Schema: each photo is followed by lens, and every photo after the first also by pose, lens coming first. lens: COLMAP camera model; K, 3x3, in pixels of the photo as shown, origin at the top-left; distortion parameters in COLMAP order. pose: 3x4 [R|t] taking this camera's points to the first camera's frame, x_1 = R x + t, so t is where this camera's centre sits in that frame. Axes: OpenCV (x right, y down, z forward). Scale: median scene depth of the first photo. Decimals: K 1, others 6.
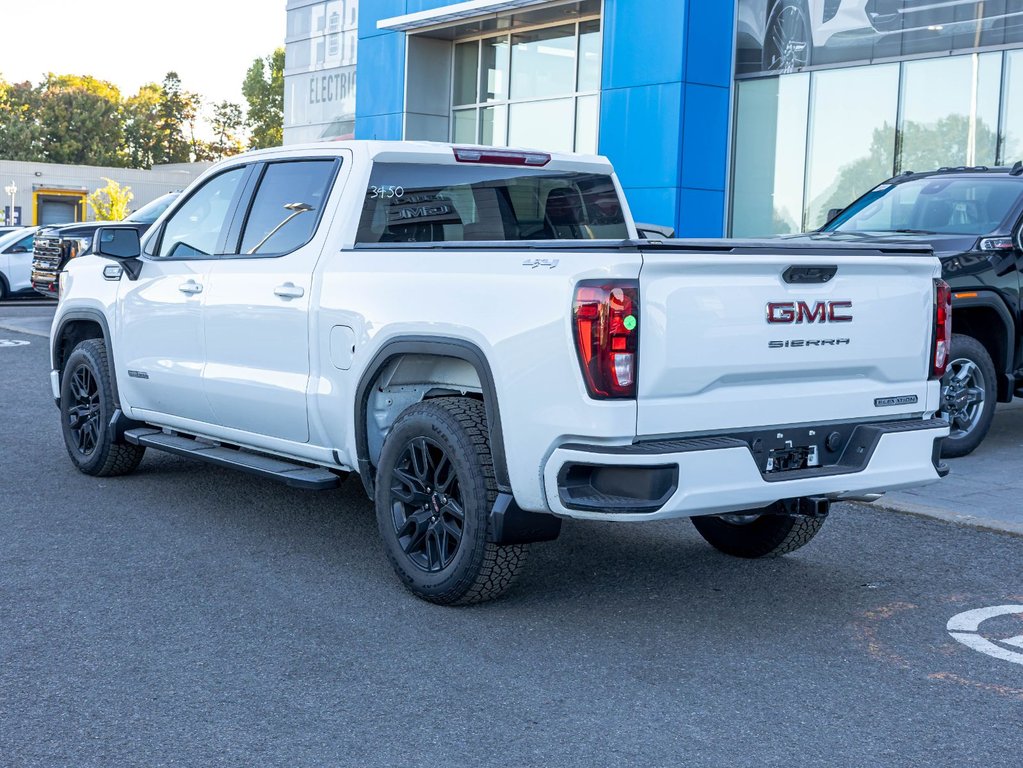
lens RADIAL K [[1522.9, 0, 511.5], [0, 1522.9, 384.0], [0, 0, 1]] dist [-0.002042, -0.048739]
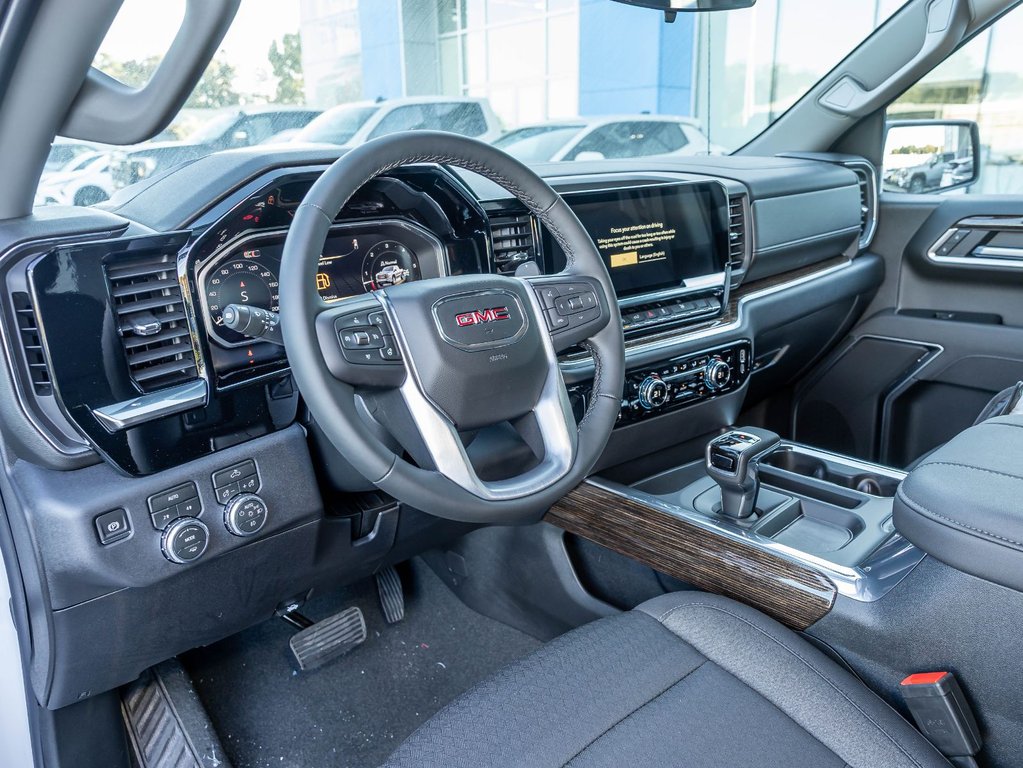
lens RADIAL K [[782.9, 0, 511.5], [0, 782.9, 384.0], [0, 0, 1]] dist [0.003153, 0.003785]
pose [[0.993003, -0.082863, 0.084131, -0.065318], [0.063649, 0.975686, 0.209729, -0.033399], [-0.099464, -0.202907, 0.974133, 0.326139]]
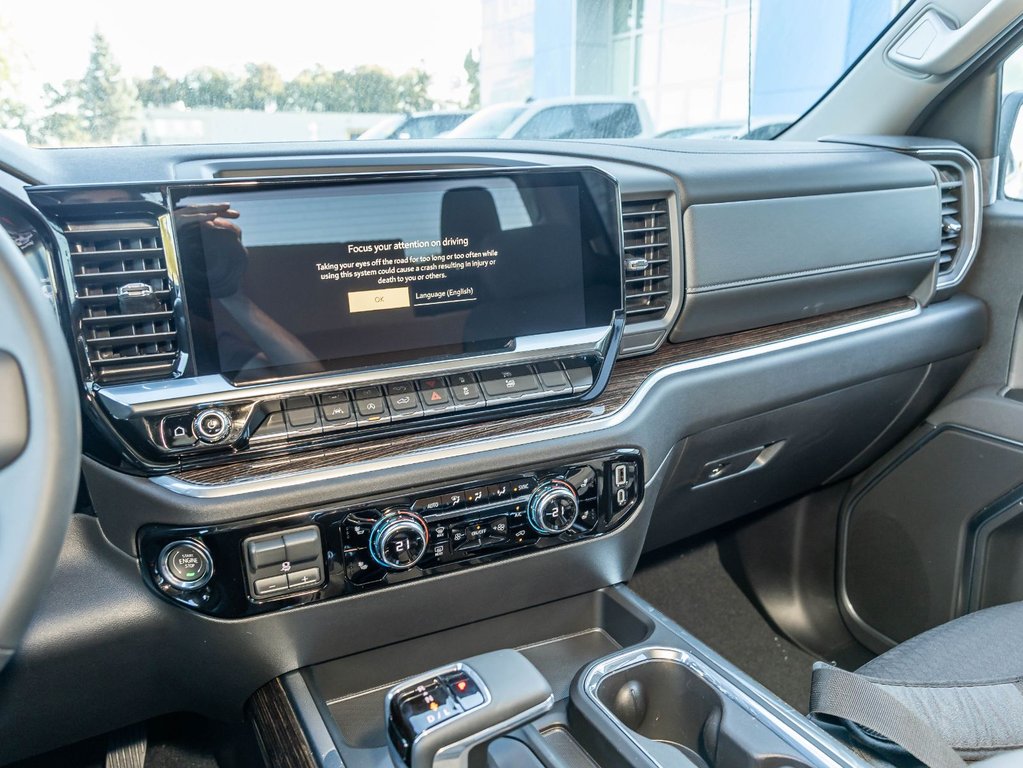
lens RADIAL K [[782.9, 0, 511.5], [0, 782.9, 384.0], [0, 0, 1]] dist [0.003153, 0.003785]
pose [[0.991778, -0.009460, -0.127623, -0.046399], [0.034134, 0.980691, 0.192562, -0.032594], [0.123337, -0.195335, 0.972950, 0.346449]]
